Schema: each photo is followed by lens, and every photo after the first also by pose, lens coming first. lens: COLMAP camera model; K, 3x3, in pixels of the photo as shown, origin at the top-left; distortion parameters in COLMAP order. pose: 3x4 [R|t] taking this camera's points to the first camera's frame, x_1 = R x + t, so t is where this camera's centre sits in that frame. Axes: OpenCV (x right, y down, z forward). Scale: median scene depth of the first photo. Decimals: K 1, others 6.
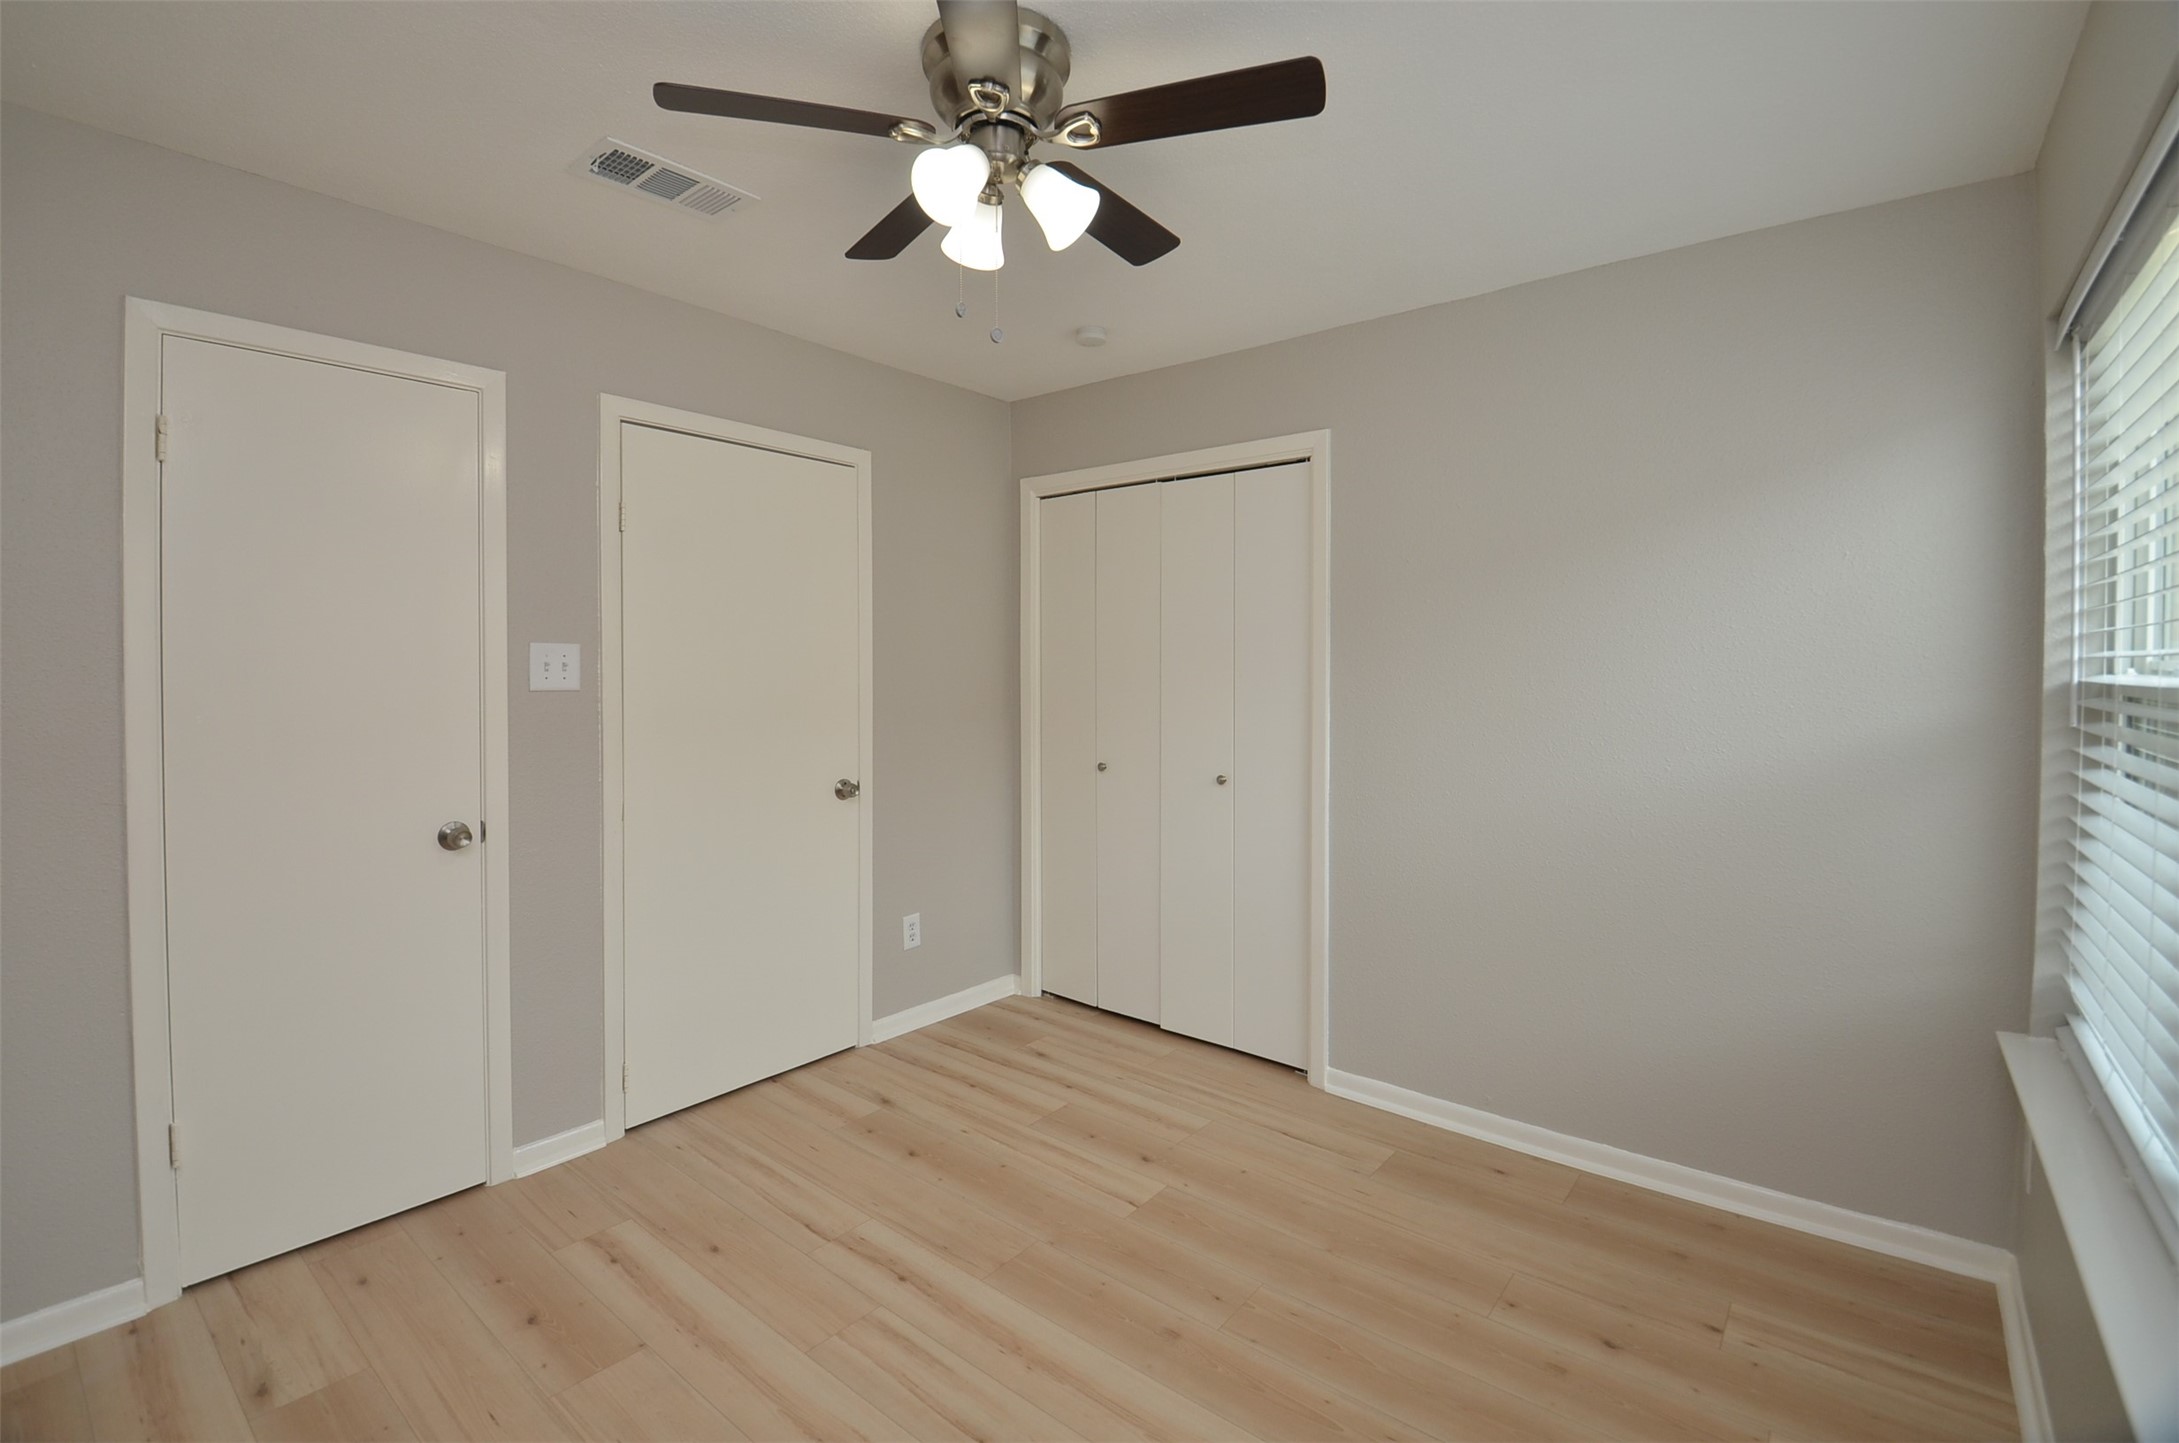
lens RADIAL K [[971.8, 0, 1070.5], [0, 971.8, 676.2], [0, 0, 1]] dist [0.014339, -0.021816]
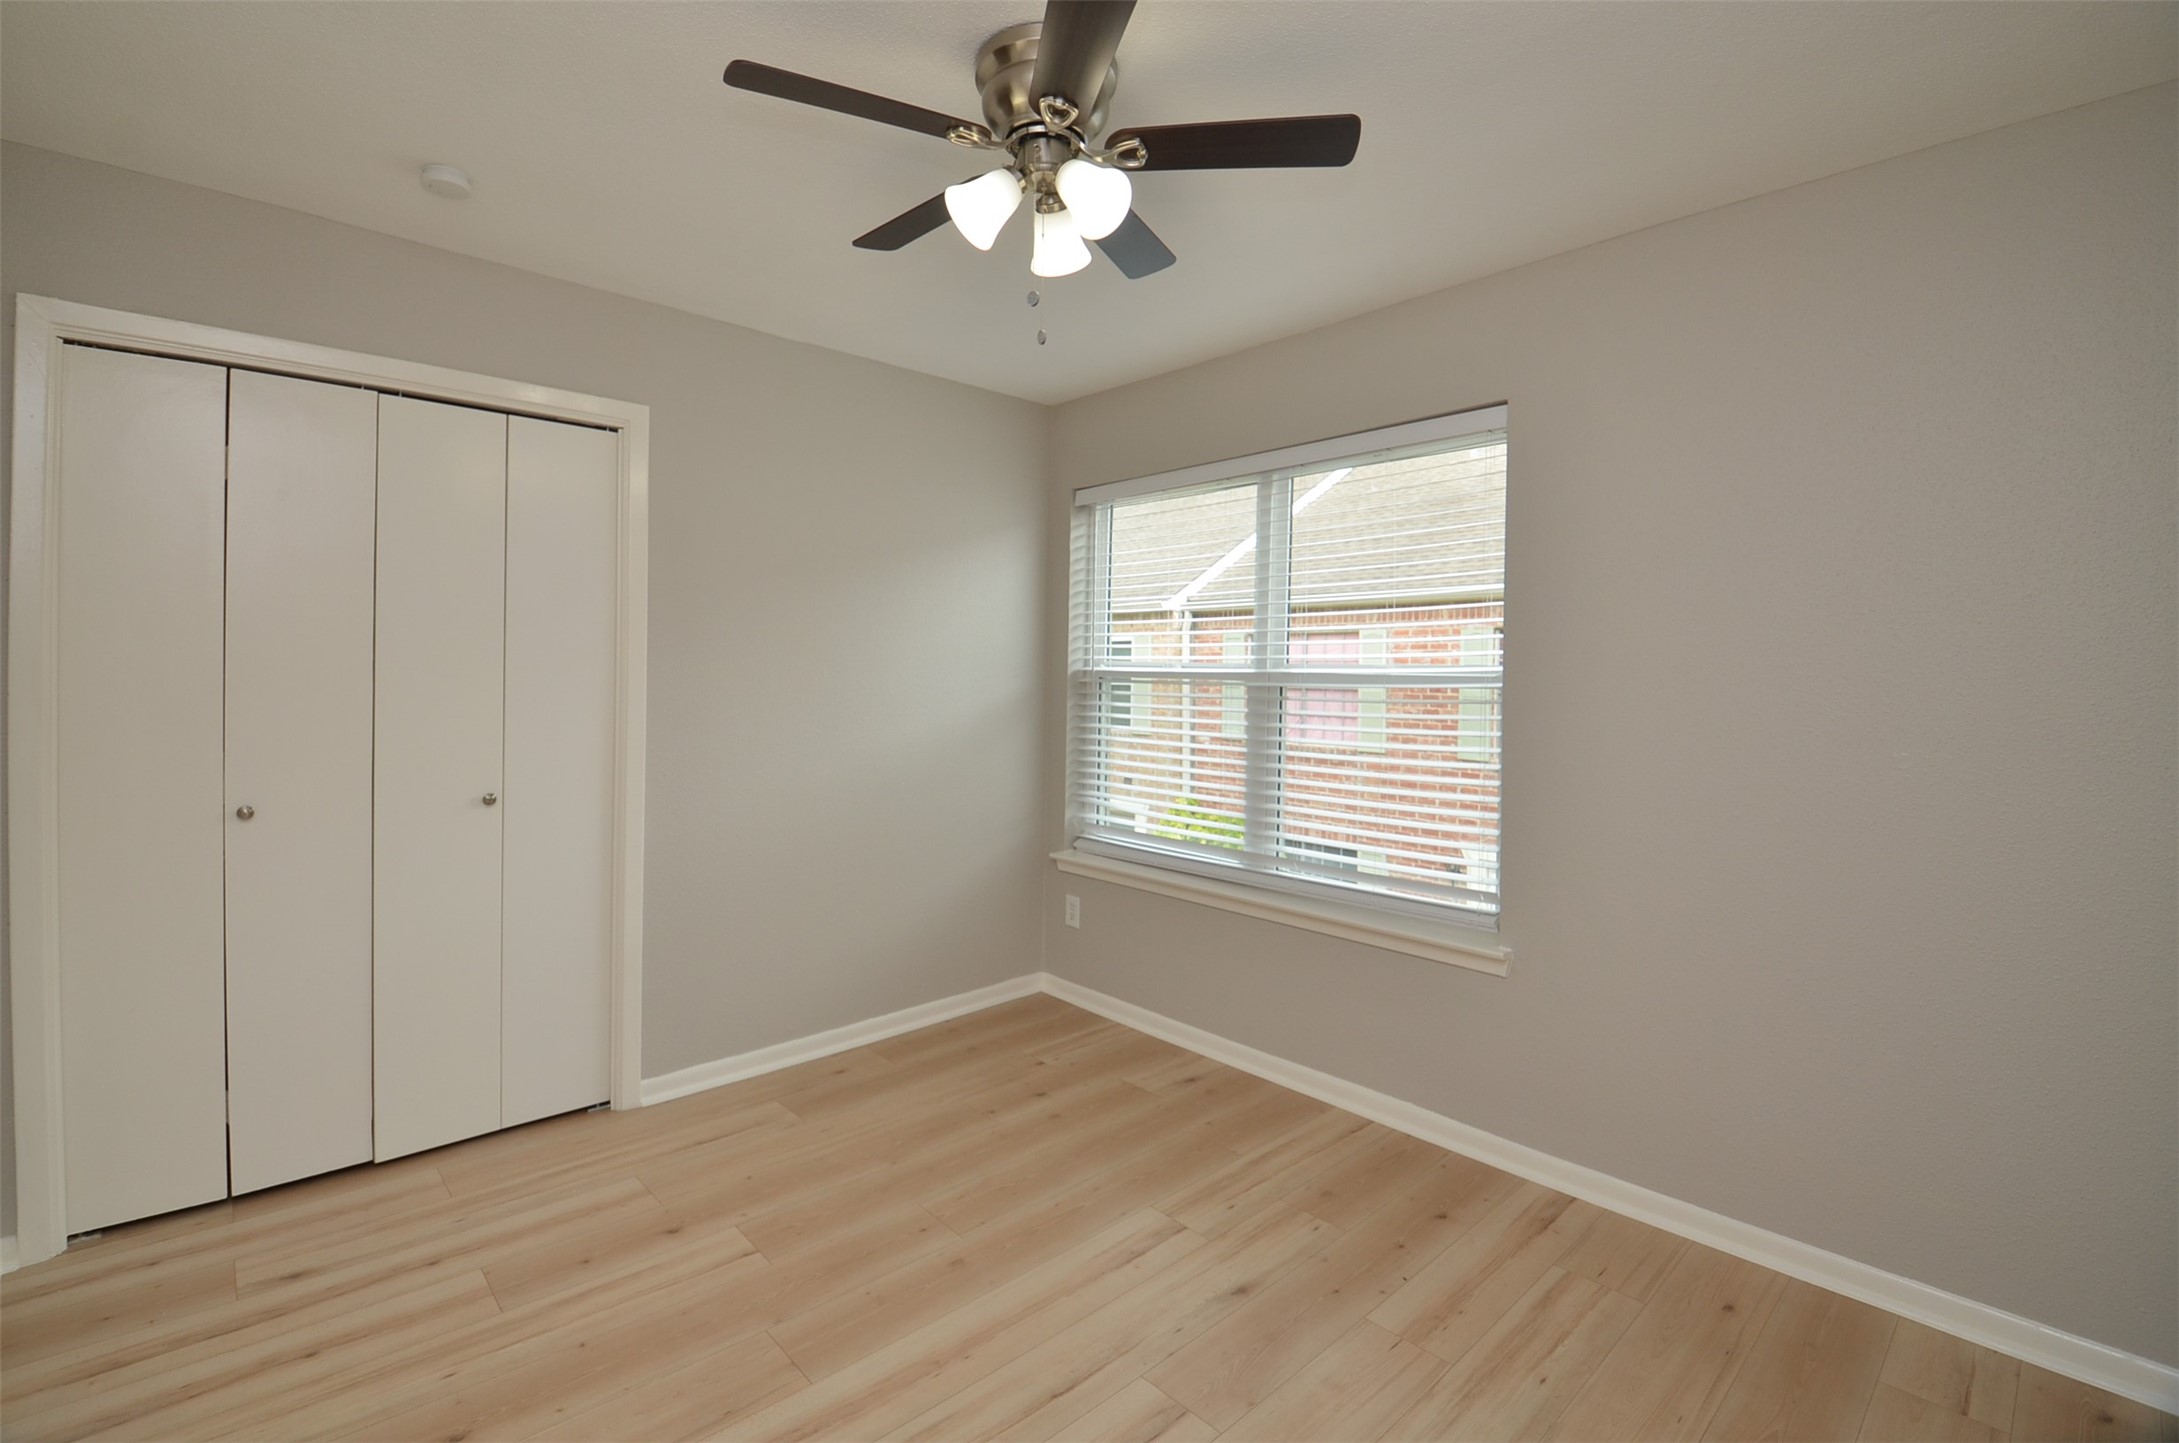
lens RADIAL K [[971.8, 0, 1070.5], [0, 971.8, 676.2], [0, 0, 1]] dist [0.014339, -0.021816]
pose [[0.141764, -0.008424, 0.989865, -0.677368], [0.004479, 0.999959, 0.007868, 0.003869], [-0.989890, 0.003318, 0.141796, 0.504638]]
